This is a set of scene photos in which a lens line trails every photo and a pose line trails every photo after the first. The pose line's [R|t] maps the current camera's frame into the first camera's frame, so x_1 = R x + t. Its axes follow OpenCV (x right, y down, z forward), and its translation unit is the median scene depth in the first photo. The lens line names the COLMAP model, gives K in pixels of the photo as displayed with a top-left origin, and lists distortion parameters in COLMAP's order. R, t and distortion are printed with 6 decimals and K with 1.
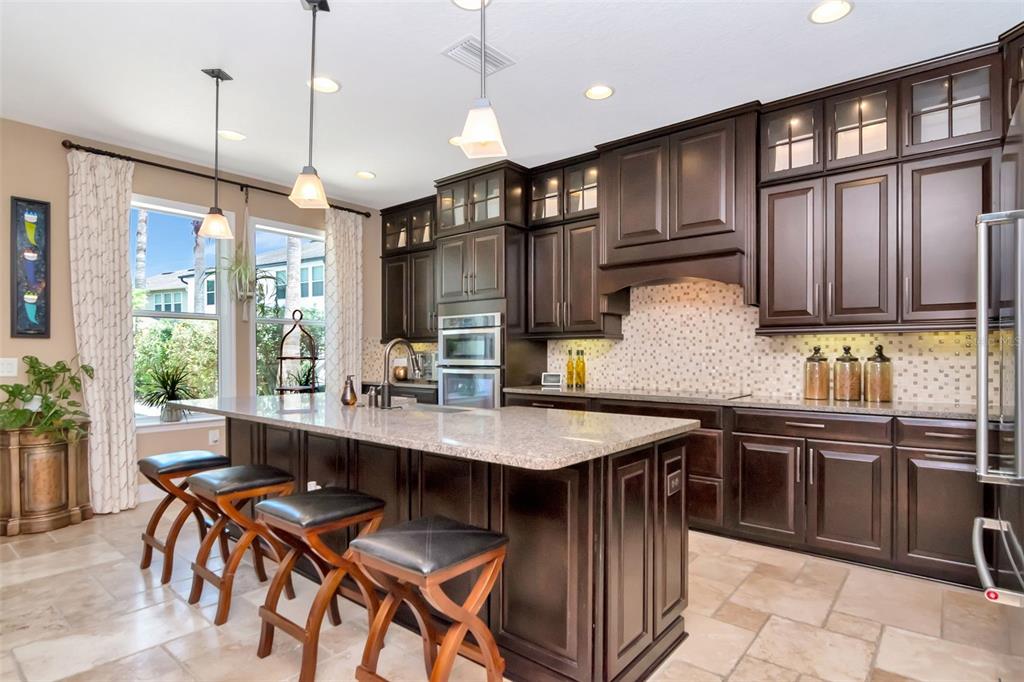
lens RADIAL K [[538.6, 0, 513.7], [0, 538.6, 358.7], [0, 0, 1]] dist [0.001224, 0.000128]
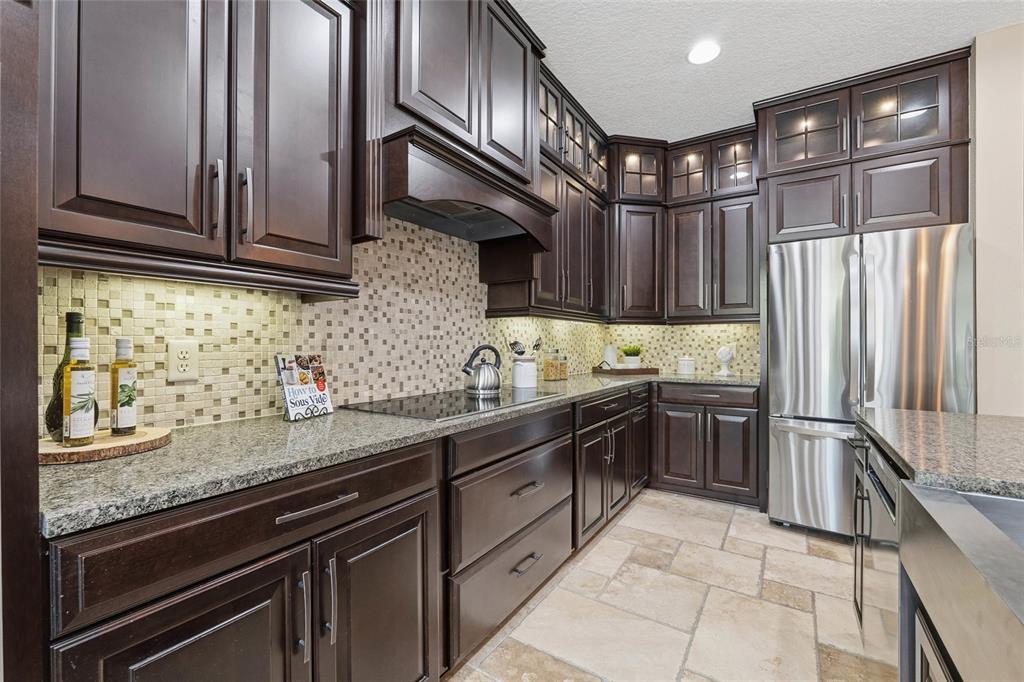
lens RADIAL K [[421.2, 0, 516.2], [0, 421.2, 341.0], [0, 0, 1]] dist [-0.011685, -0.000110]
pose [[-0.109118, 0.007497, 0.994001, -0.184819], [0.006918, 0.999953, -0.006783, 0.000760], [-0.994005, 0.006137, -0.109165, 0.959371]]
